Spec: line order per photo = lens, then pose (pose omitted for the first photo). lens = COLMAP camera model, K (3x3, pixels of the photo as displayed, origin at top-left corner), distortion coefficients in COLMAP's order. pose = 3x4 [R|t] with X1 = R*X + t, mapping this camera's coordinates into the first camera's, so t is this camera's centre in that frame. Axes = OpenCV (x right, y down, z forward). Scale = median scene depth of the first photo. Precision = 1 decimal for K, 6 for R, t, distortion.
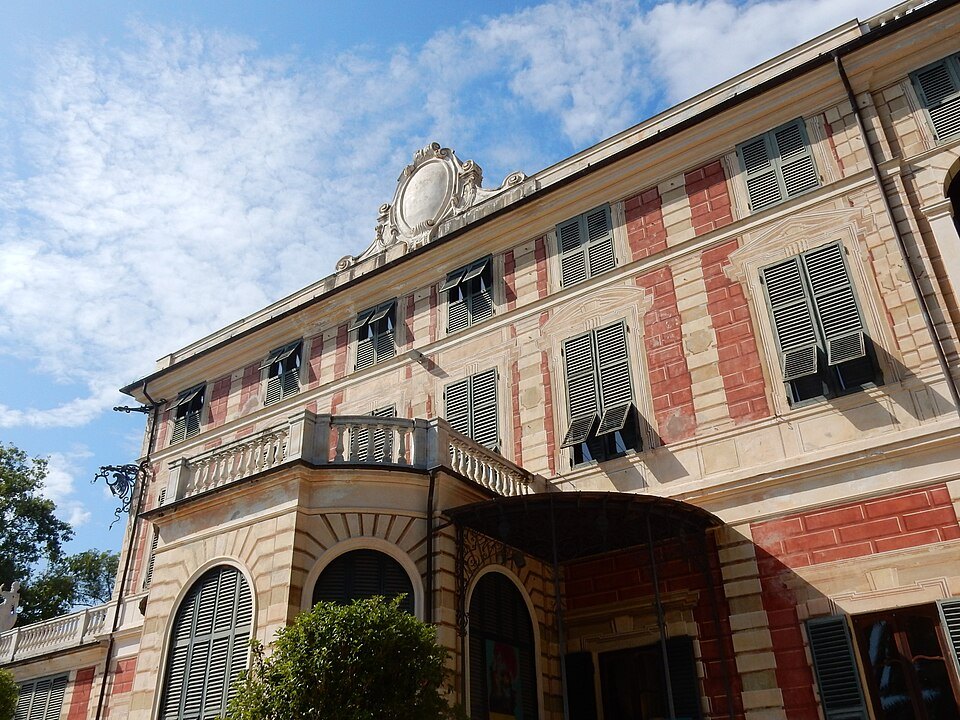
lens RADIAL K [[842.9, 0, 479.6], [0, 842.9, 358.3], [0, 0, 1]] dist [-0.005340, 0.010863]
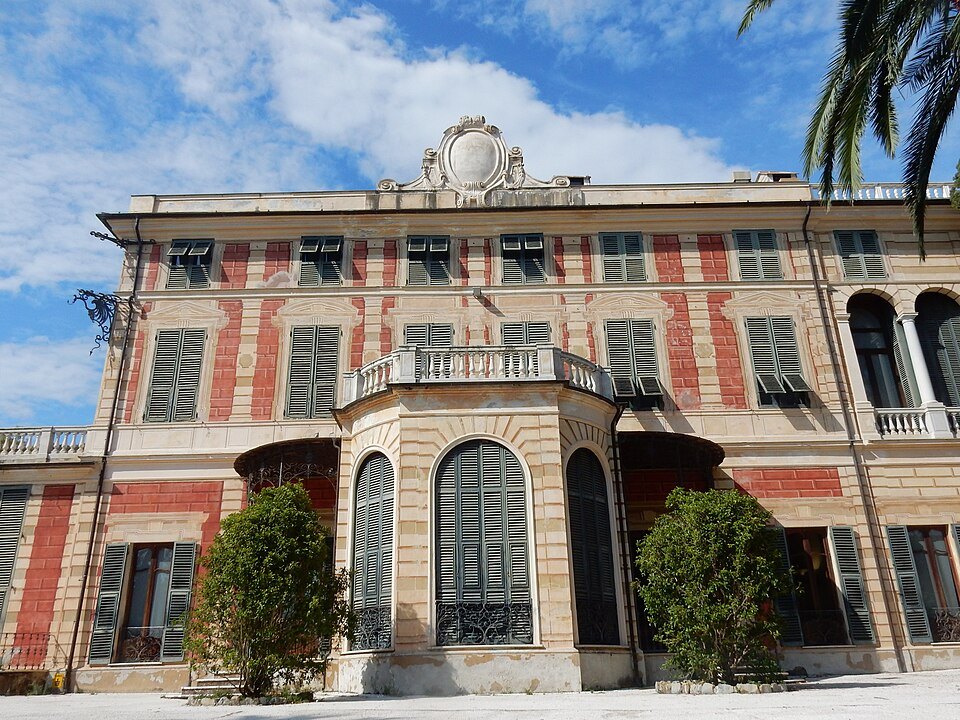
lens RADIAL K [[782.3, 0, 479.5], [0, 782.3, 361.3], [0, 0, 1]] dist [0.009697, 0.004431]
pose [[0.814530, 0.226004, 0.534287, -0.797248], [-0.287585, 0.957167, 0.033546, 0.065673], [-0.503821, -0.180977, 0.844637, -0.033144]]
